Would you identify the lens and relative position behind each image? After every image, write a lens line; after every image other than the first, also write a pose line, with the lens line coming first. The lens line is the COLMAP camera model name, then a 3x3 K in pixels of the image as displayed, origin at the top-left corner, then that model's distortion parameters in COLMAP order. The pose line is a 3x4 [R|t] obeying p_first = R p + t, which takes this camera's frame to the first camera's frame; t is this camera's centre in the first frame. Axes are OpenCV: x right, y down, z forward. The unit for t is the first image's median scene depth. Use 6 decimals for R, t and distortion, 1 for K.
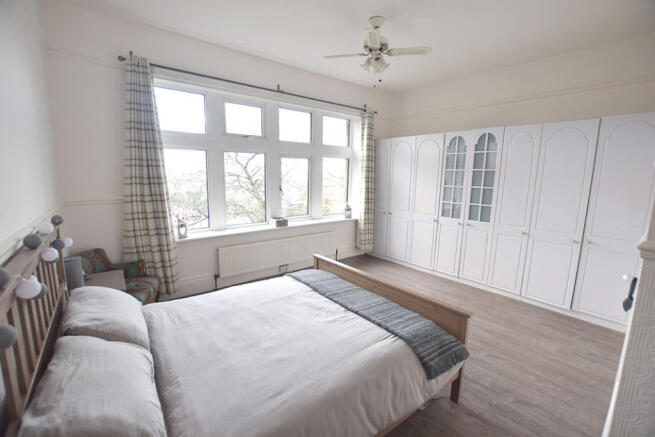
lens RADIAL K [[287.9, 0, 327.0], [0, 287.9, 219.0], [0, 0, 1]] dist [-0.026658, 0.000338]
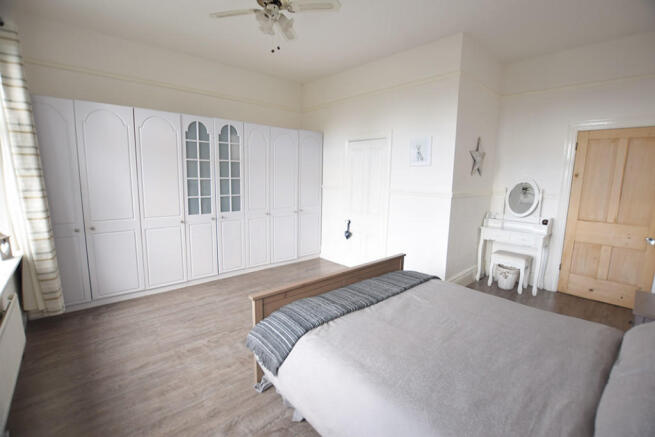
lens RADIAL K [[287.9, 0, 344.4], [0, 287.9, 212.7], [0, 0, 1]] dist [-0.026658, 0.000338]
pose [[-0.069673, -0.151390, 0.986016, -0.504473], [0.131041, 0.978464, 0.159490, -0.098447], [-0.988926, 0.140320, -0.048334, 0.655969]]
